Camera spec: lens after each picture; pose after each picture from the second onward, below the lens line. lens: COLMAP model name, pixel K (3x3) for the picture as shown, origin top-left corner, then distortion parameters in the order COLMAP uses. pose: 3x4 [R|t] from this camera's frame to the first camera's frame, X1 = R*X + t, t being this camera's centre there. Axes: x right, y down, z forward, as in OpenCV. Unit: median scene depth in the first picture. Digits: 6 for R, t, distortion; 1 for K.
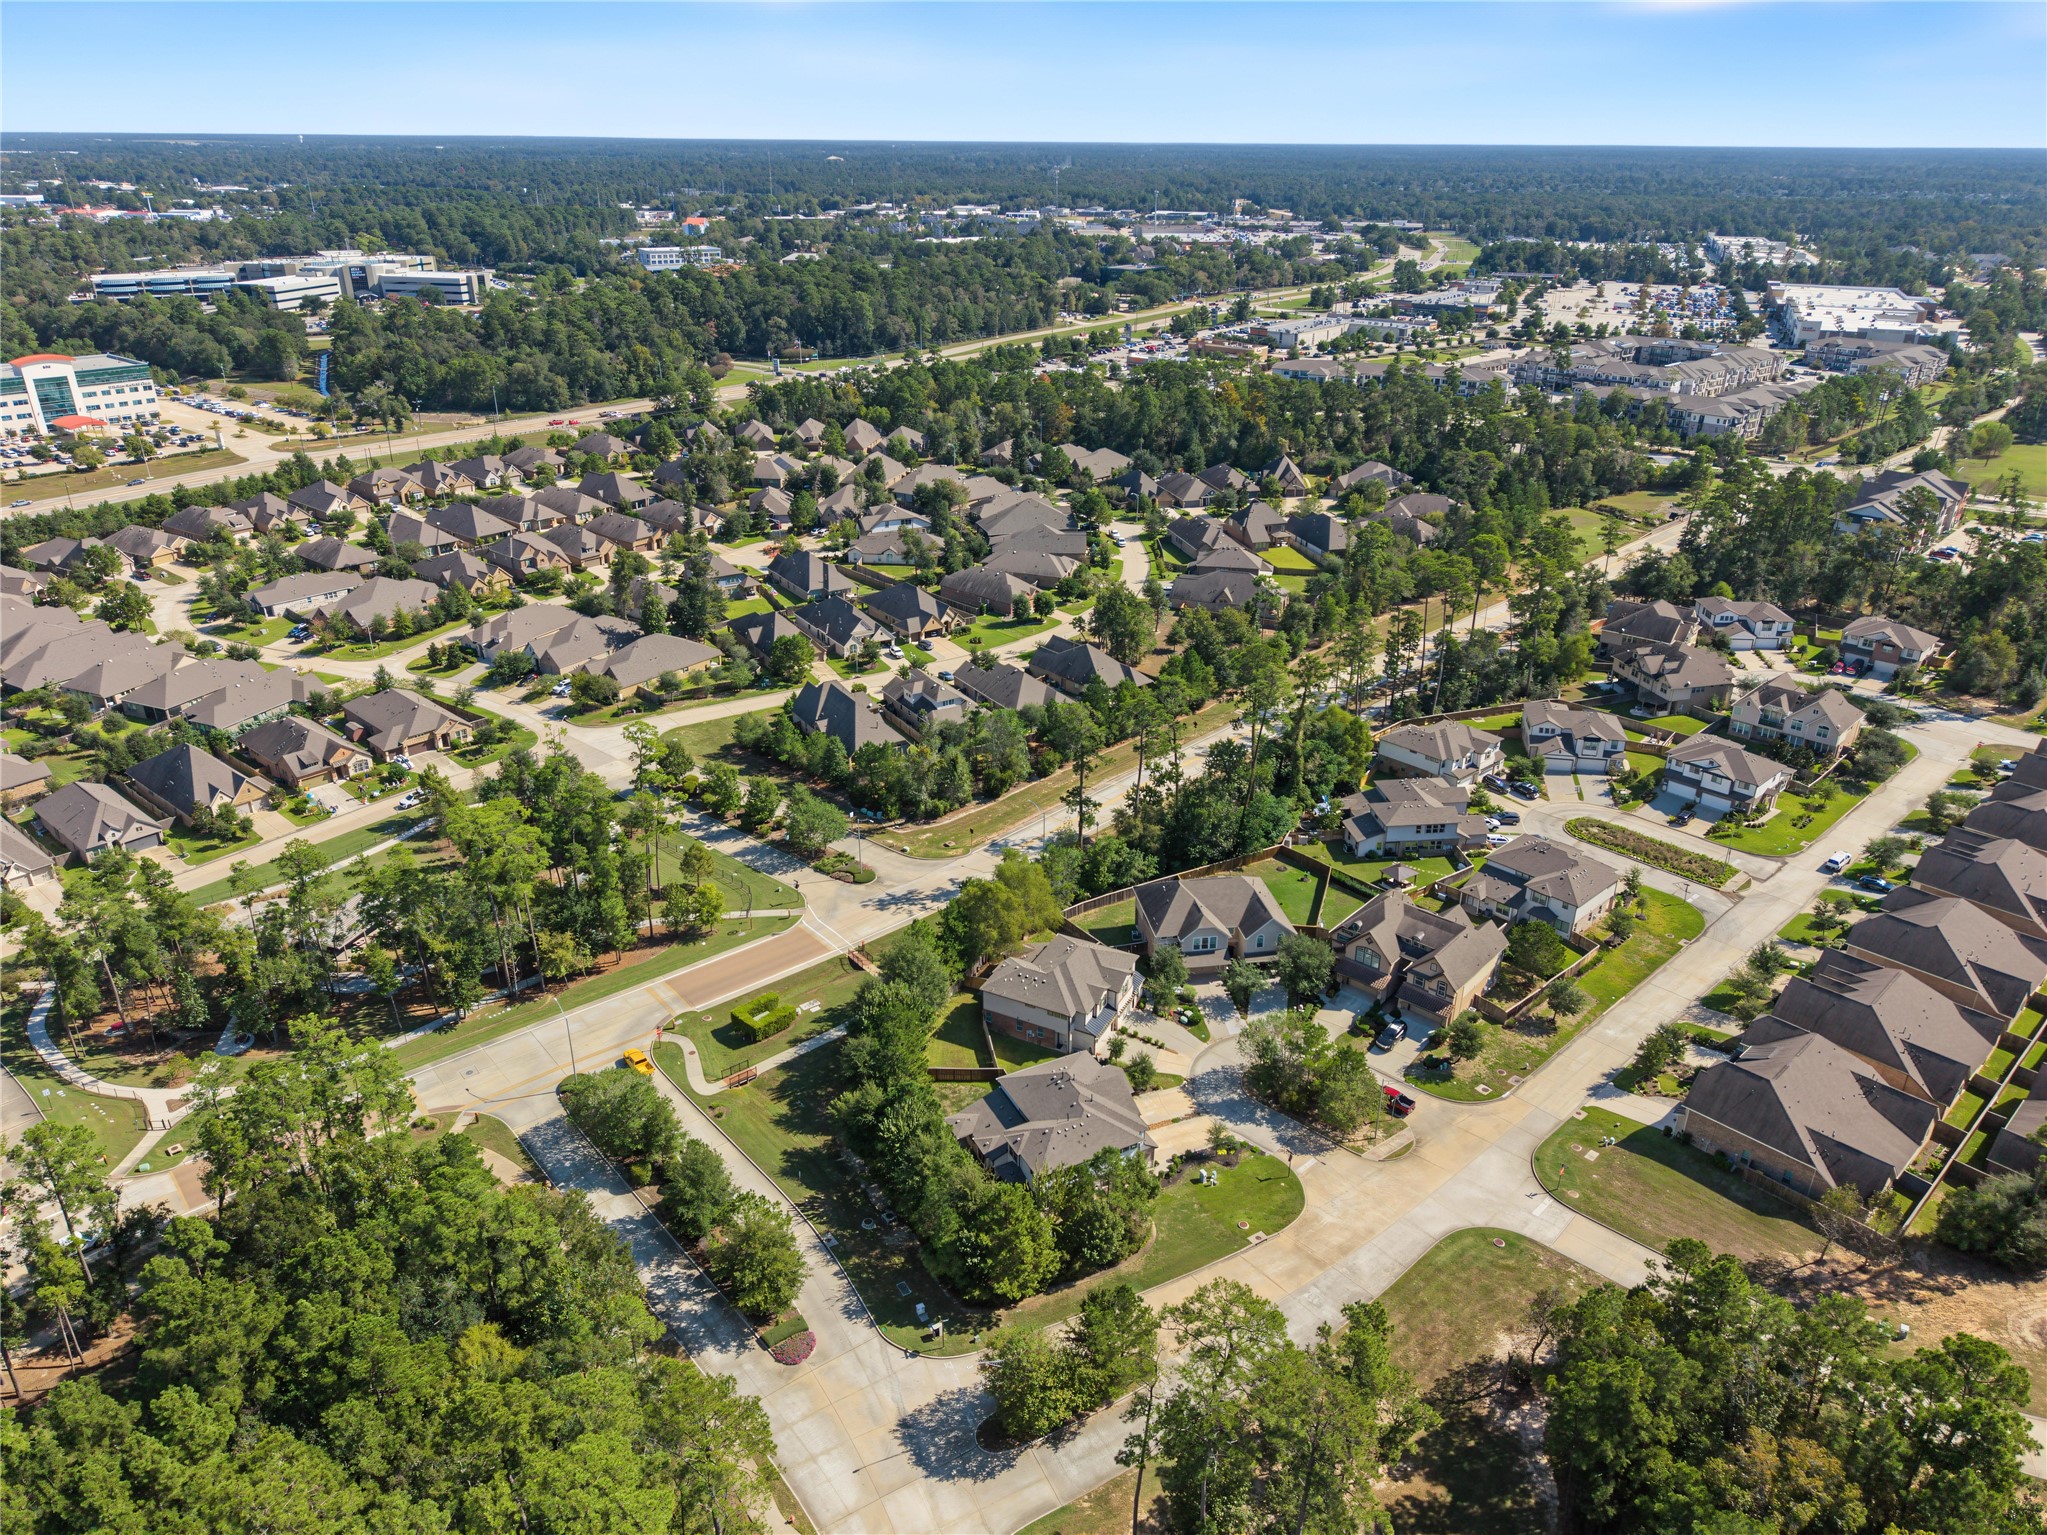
lens RADIAL K [[1375.7, 0, 1023.2], [0, 1375.7, 767.6], [0, 0, 1]] dist [0.017474, -0.019413]
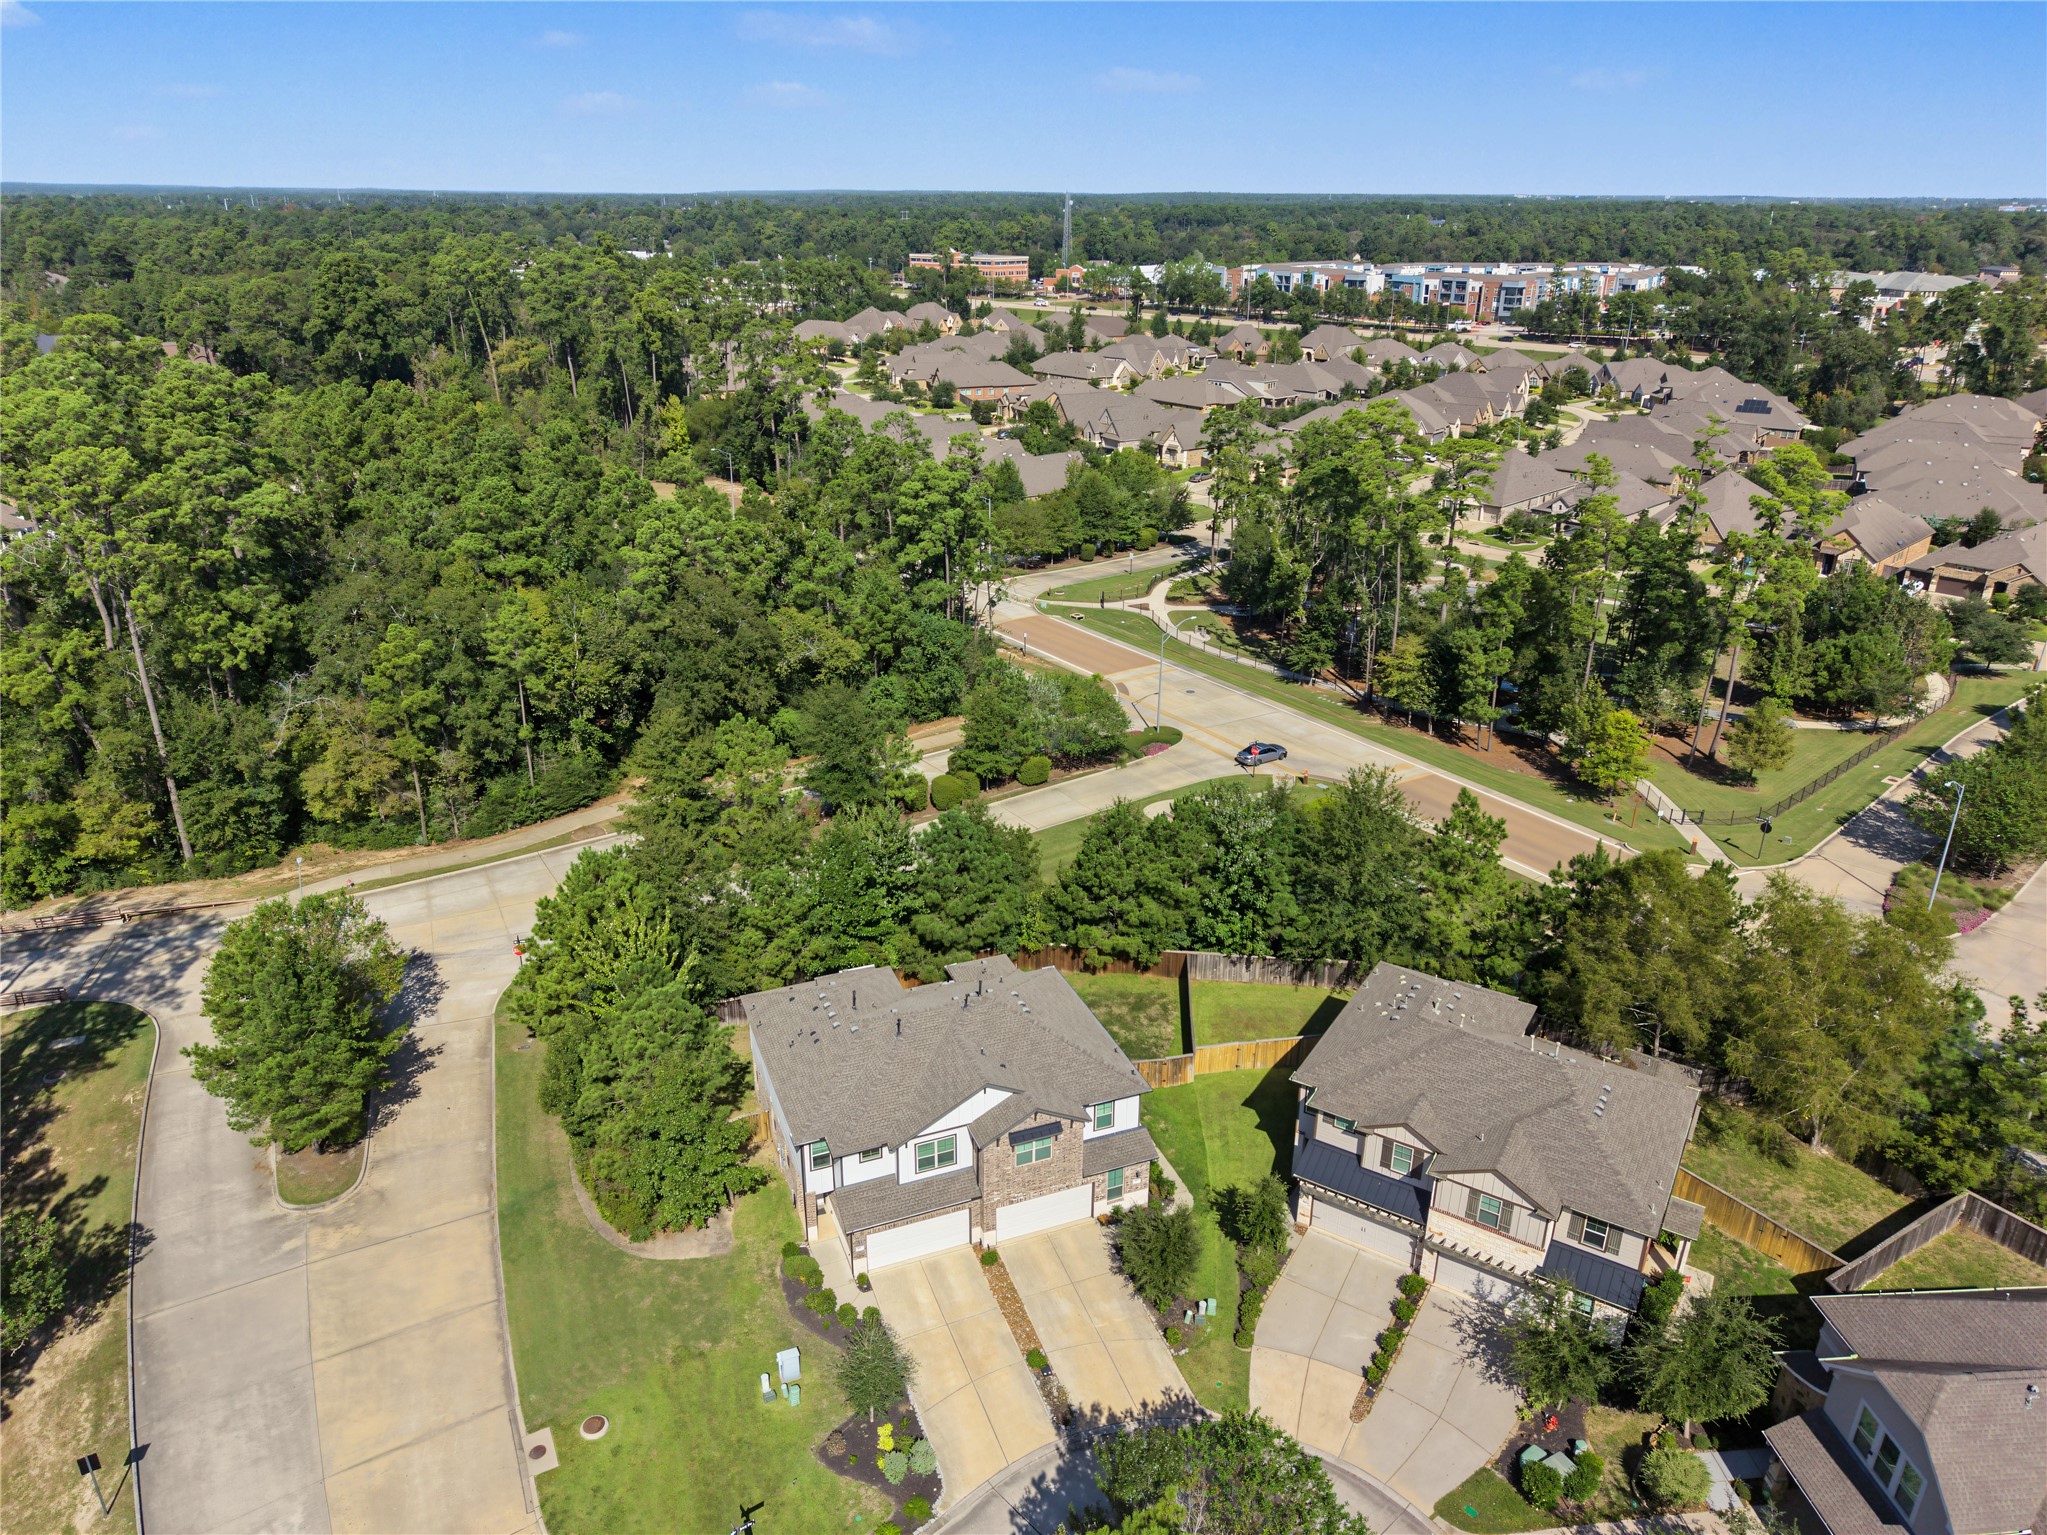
lens RADIAL K [[1375.7, 0, 1029.2], [0, 1375.7, 764.4], [0, 0, 1]] dist [0.017474, -0.019413]
pose [[-0.089793, 0.369131, -0.925029, 0.369227], [-0.418368, 0.828884, 0.371376, -0.005715], [0.903828, 0.420350, 0.080005, 0.870238]]
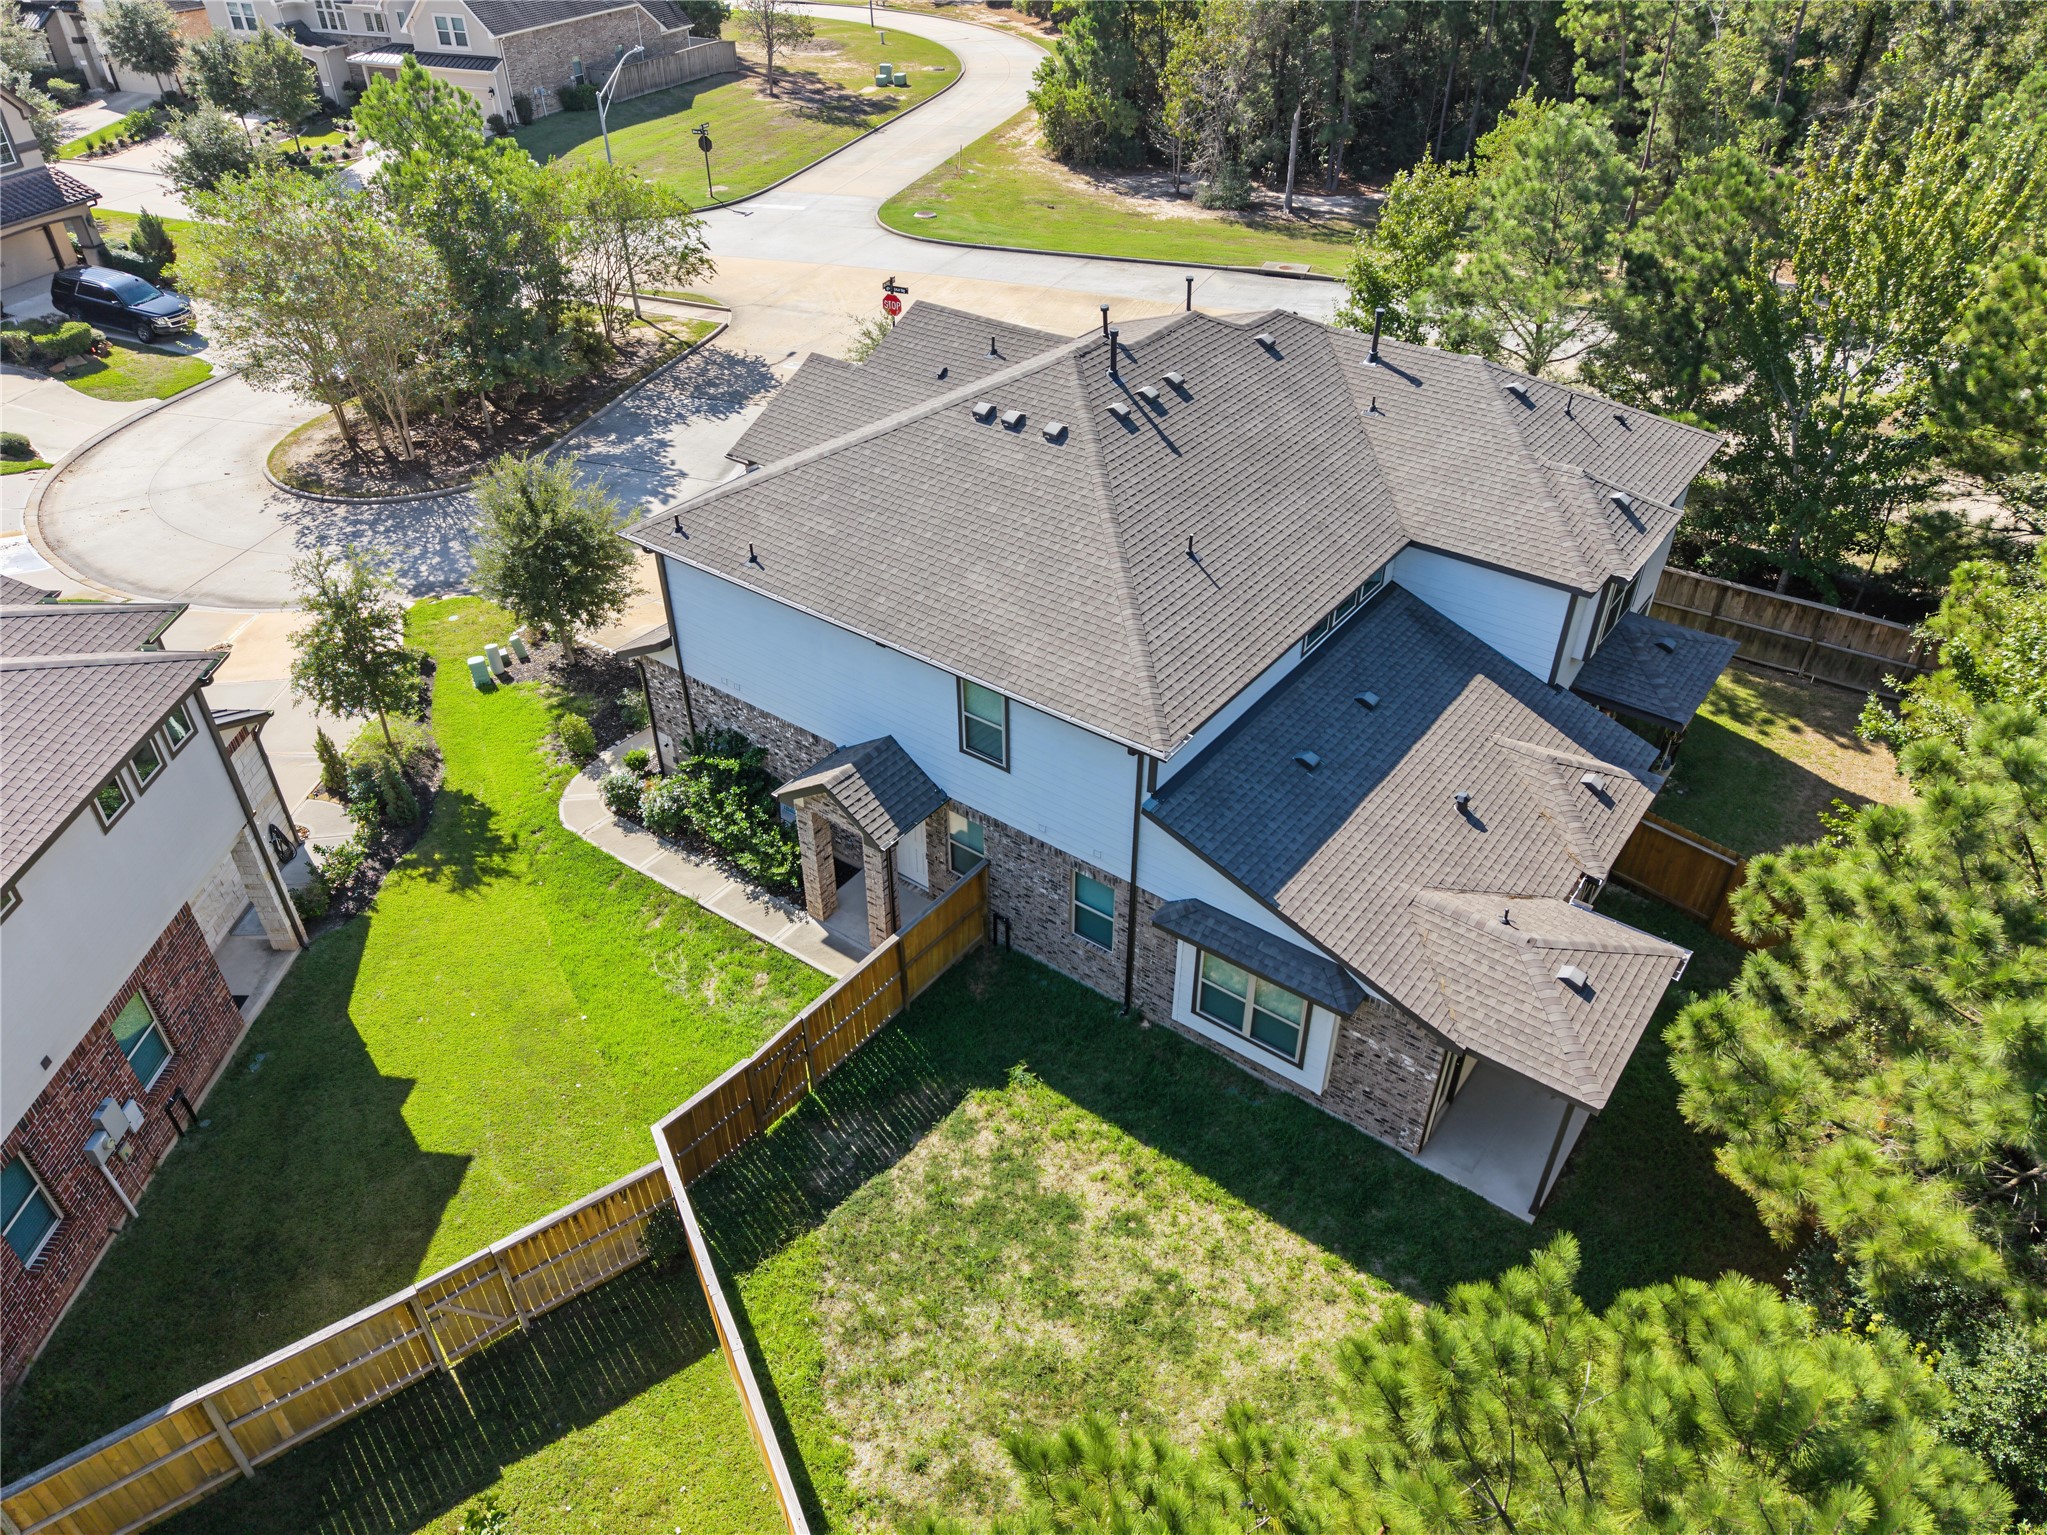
lens RADIAL K [[1375.7, 0, 1017.7], [0, 1375.7, 779.2], [0, 0, 1]] dist [0.017474, -0.019413]
pose [[-0.435054, -0.530096, 0.727823, -0.096532], [0.379217, 0.625270, 0.682079, 0.129547], [-0.816653, 0.572744, -0.071005, 0.960318]]
